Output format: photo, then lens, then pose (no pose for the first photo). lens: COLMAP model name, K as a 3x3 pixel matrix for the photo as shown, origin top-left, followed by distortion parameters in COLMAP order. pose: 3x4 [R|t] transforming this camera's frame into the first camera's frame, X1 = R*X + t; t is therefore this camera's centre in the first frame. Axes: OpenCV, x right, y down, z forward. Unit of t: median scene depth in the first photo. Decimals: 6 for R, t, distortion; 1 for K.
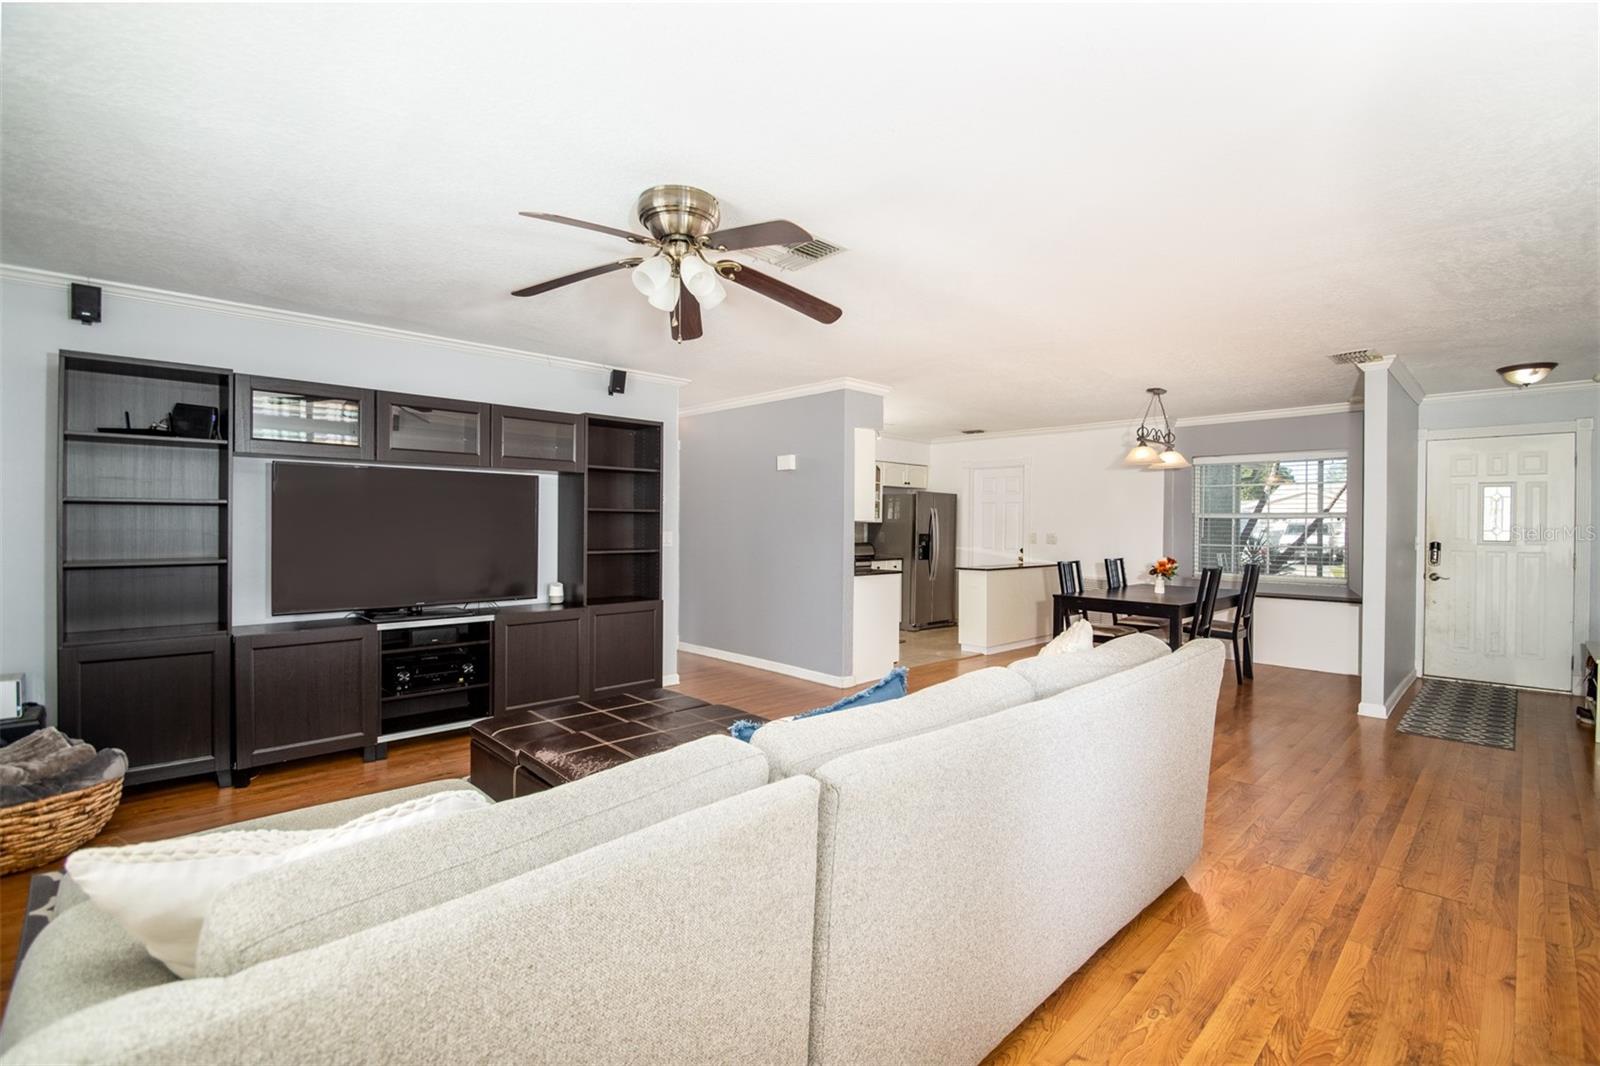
lens RADIAL K [[736.1, 0, 847.2], [0, 736.1, 526.1], [0, 0, 1]] dist [0.014251, -0.000200]
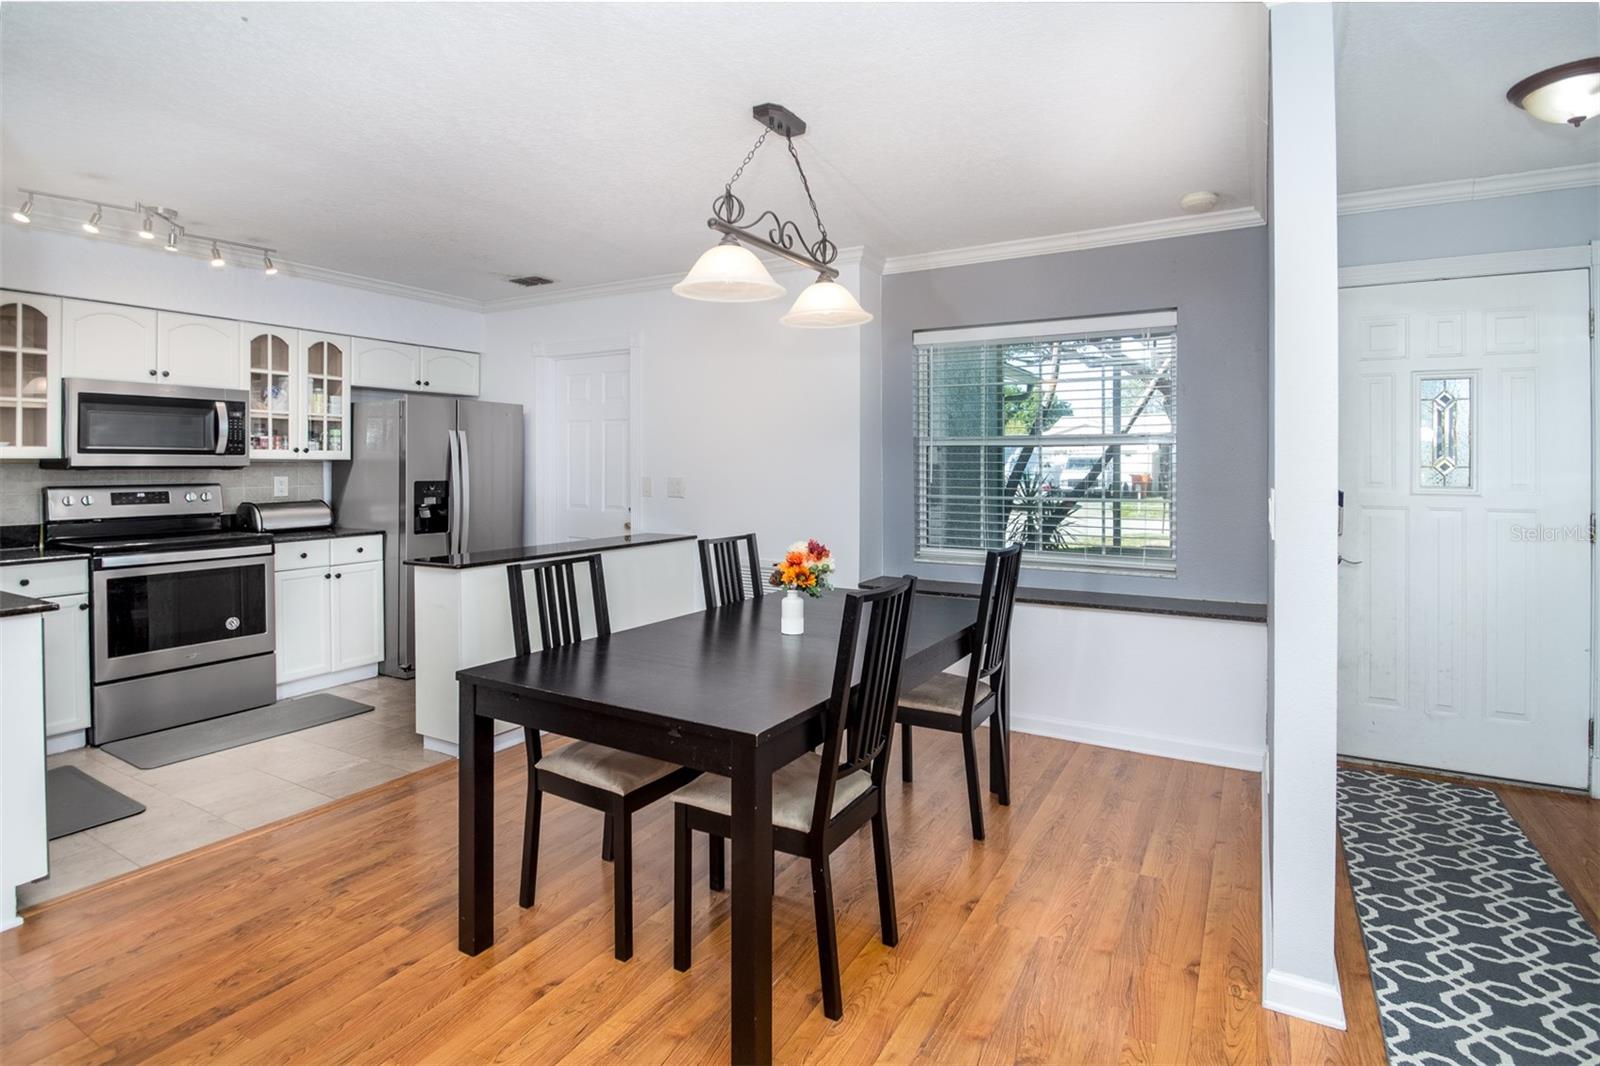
lens RADIAL K [[798.8, 0, 835.0], [0, 798.8, 466.7], [0, 0, 1]] dist [-0.001547, -0.009332]
pose [[0.968076, -0.009985, 0.250458, 0.267940], [0.008579, 0.999941, 0.006705, -0.000579], [-0.250510, -0.004343, 0.968104, 0.457801]]
